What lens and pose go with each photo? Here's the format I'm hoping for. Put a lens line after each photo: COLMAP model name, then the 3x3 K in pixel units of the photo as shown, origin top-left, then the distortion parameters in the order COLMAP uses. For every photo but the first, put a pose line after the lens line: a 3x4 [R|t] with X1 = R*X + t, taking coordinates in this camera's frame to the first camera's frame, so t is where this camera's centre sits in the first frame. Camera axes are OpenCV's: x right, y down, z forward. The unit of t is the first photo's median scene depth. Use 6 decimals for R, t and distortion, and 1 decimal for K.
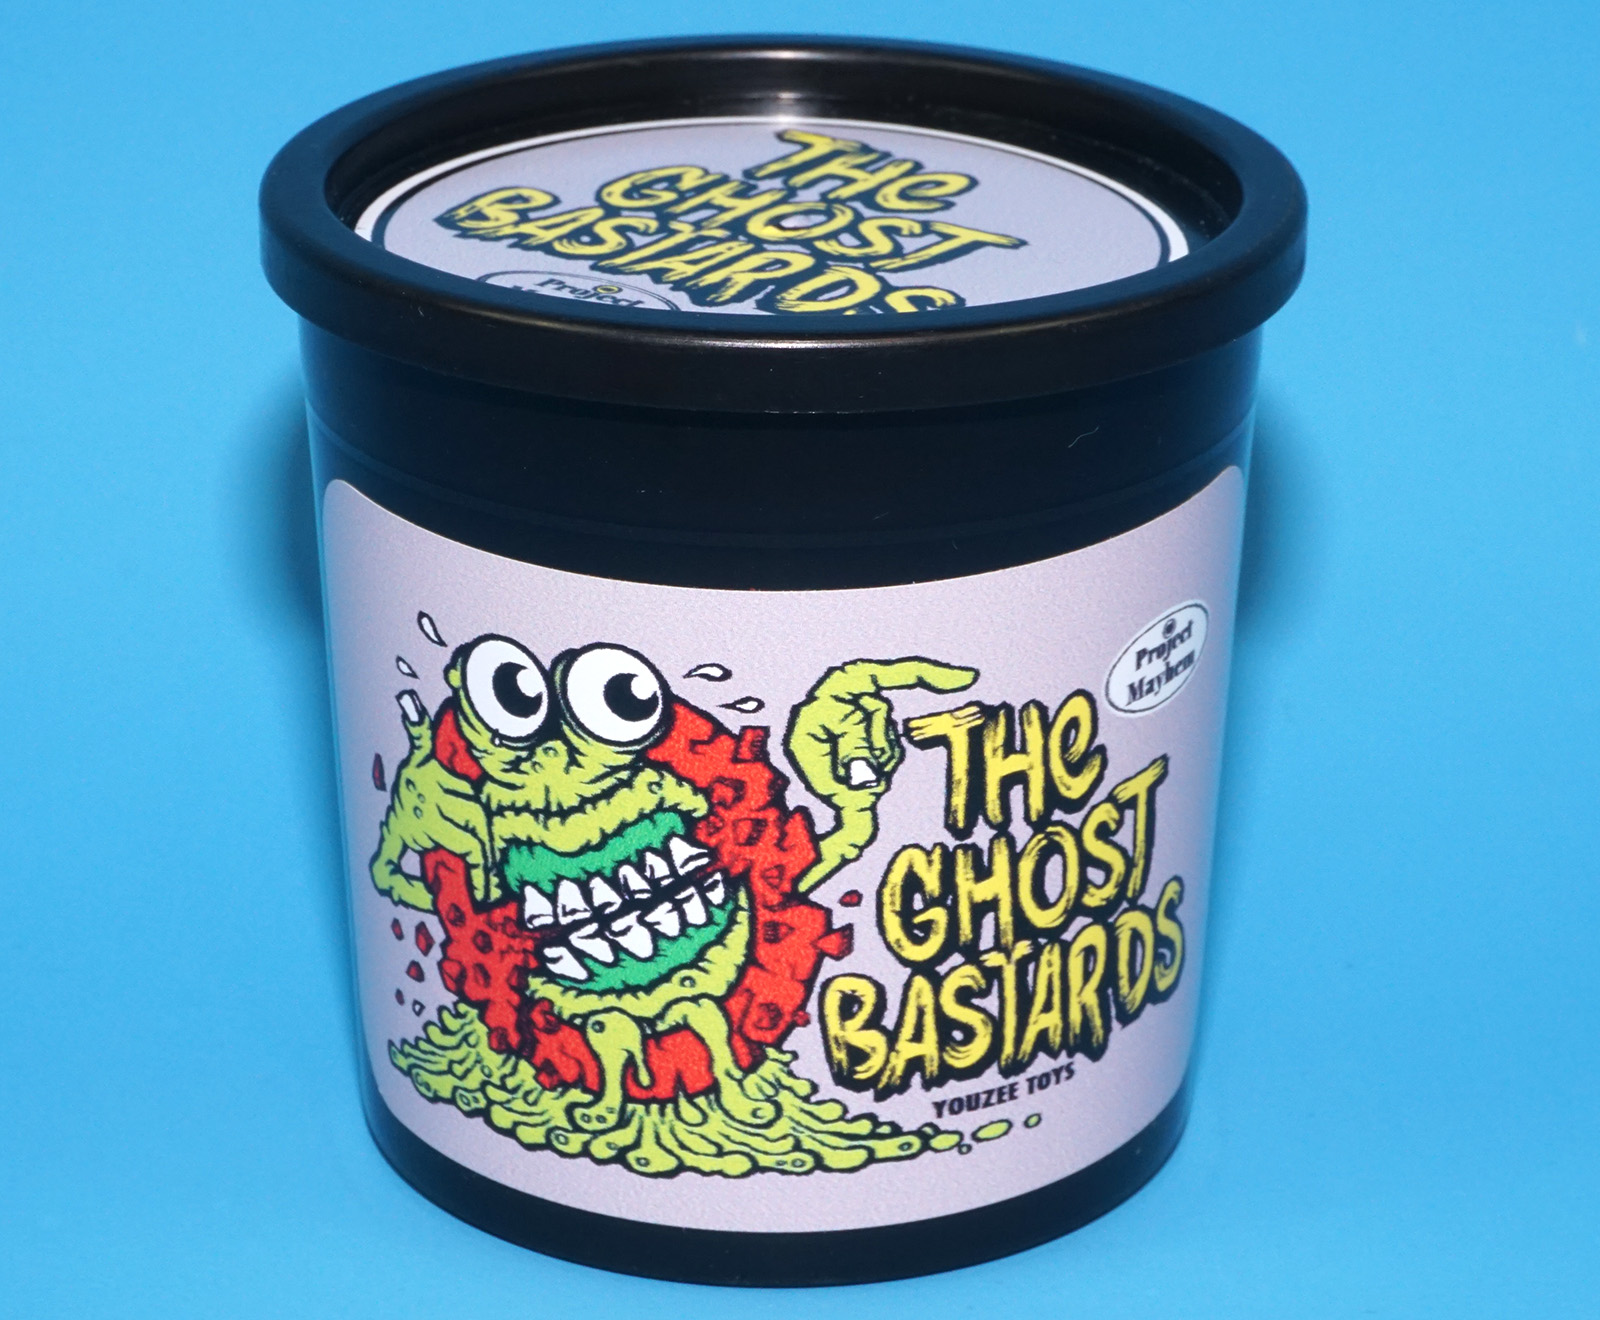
lens RADIAL K [[3147.6, 0, 800.0], [0, 3147.6, 660.0], [0, 0, 1]] dist [-0.036352, -0.053819]
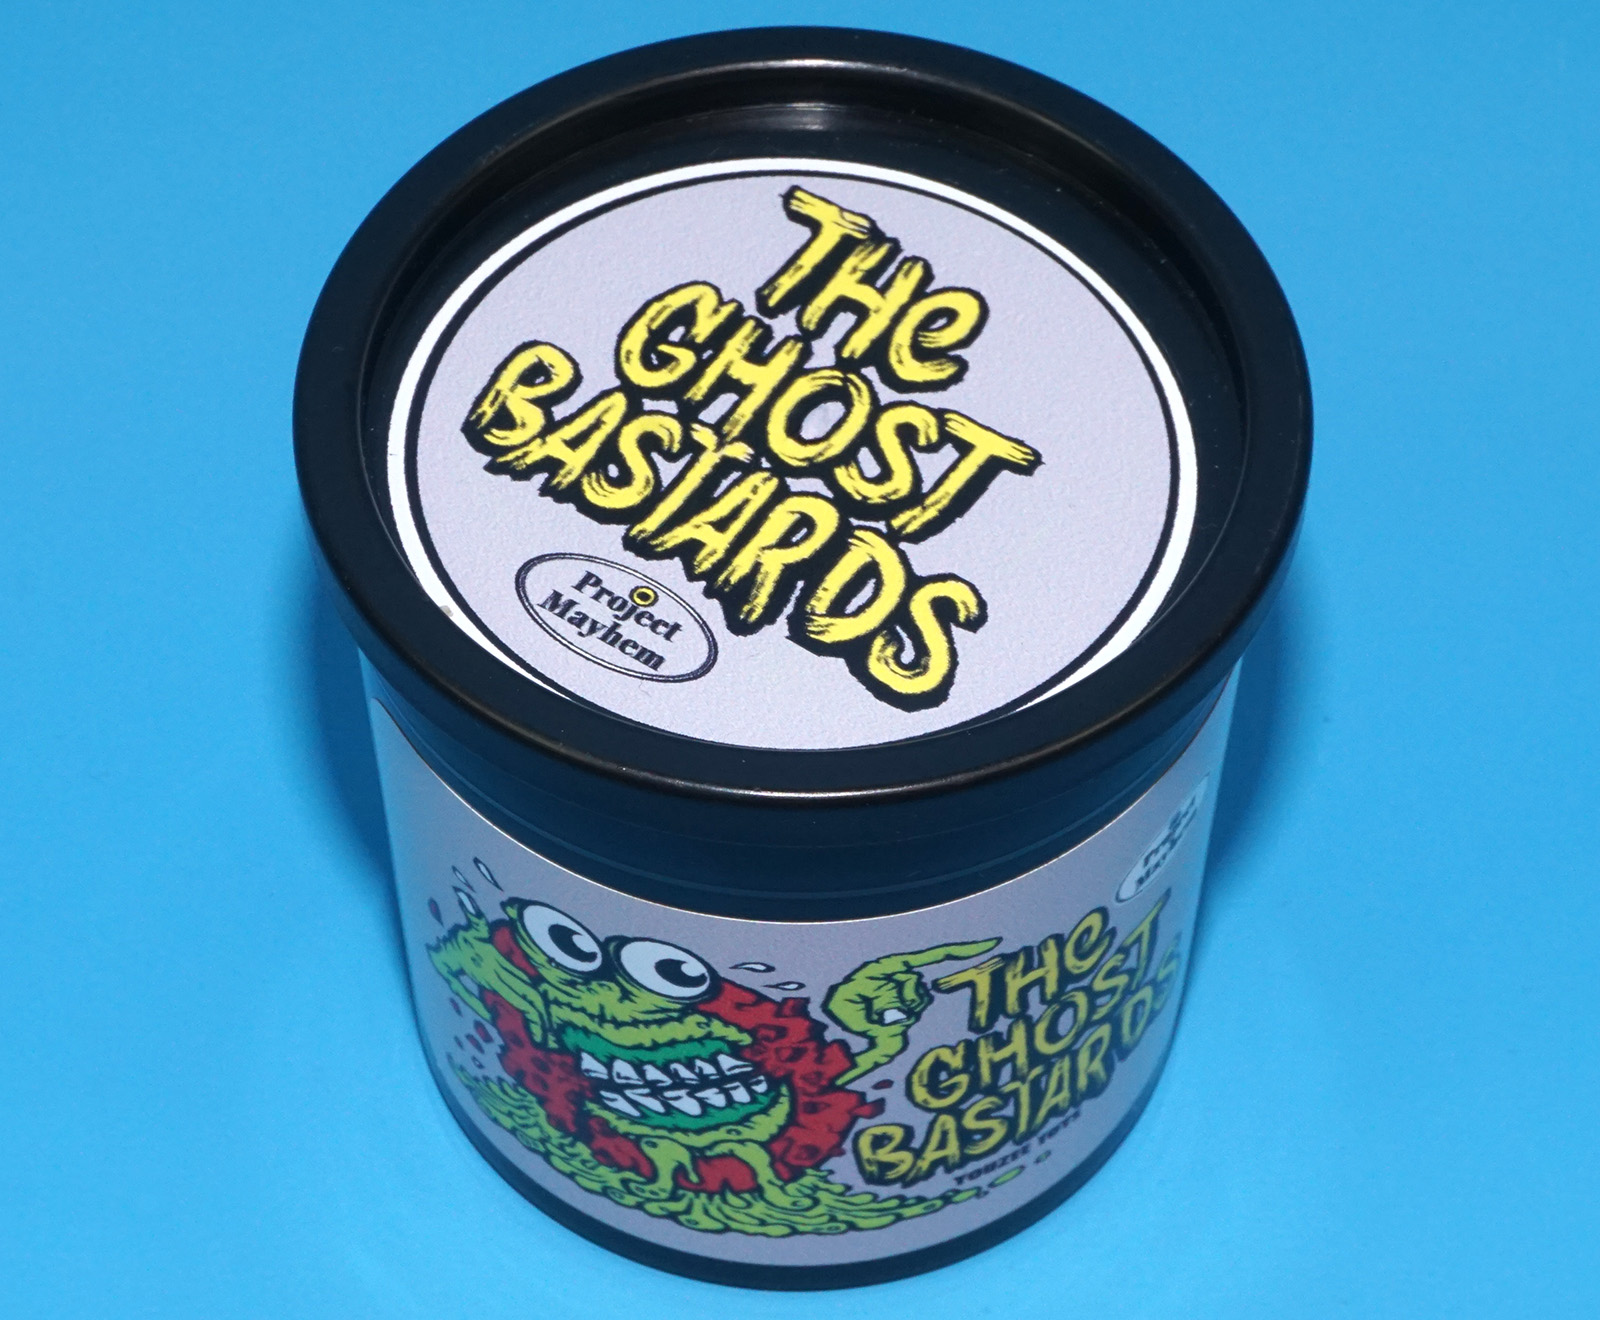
lens RADIAL K [[3147.6, 0, 800.0], [0, 3147.6, 660.0], [0, 0, 1]] dist [-0.036352, -0.053819]
pose [[0.999589, -0.026903, 0.009866, -0.018944], [0.022954, 0.957863, 0.286305, -0.369803], [-0.017152, -0.285961, 0.958088, -0.005823]]
